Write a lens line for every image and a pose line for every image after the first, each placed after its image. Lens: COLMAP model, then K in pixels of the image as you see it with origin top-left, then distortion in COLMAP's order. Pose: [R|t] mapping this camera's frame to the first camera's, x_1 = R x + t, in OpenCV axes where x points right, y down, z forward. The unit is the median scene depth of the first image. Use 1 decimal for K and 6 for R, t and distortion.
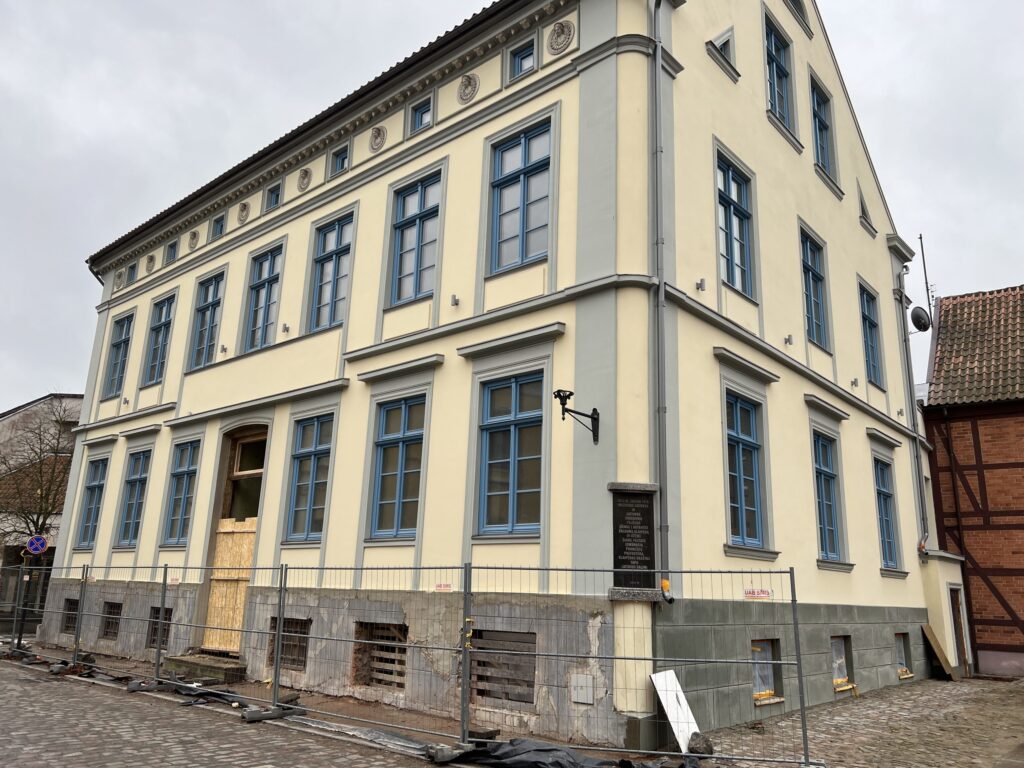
lens RADIAL K [[769.8, 0, 512.2], [0, 769.8, 413.3], [0, 0, 1]] dist [0.044335, -0.003418]
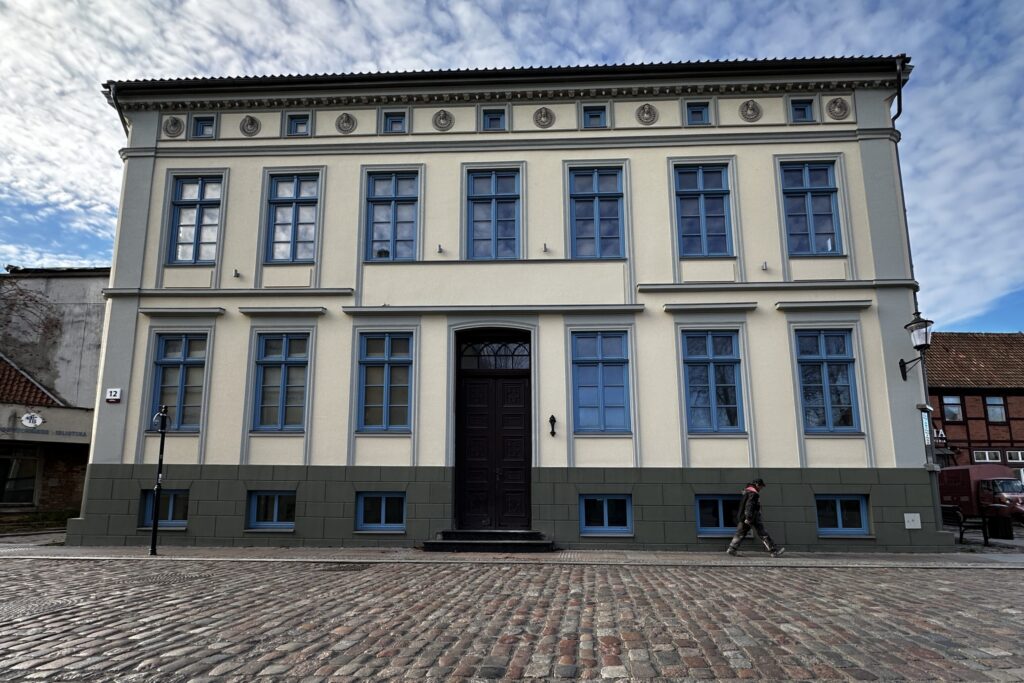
lens RADIAL K [[364.1, 0, 476.6], [0, 364.1, 435.5], [0, 0, 1]] dist [0.000493, 0.000075]
pose [[0.777610, 0.023520, 0.628307, -0.764888], [-0.122604, 0.985790, 0.114836, 0.125019], [-0.616677, -0.166331, 0.769443, 0.650458]]
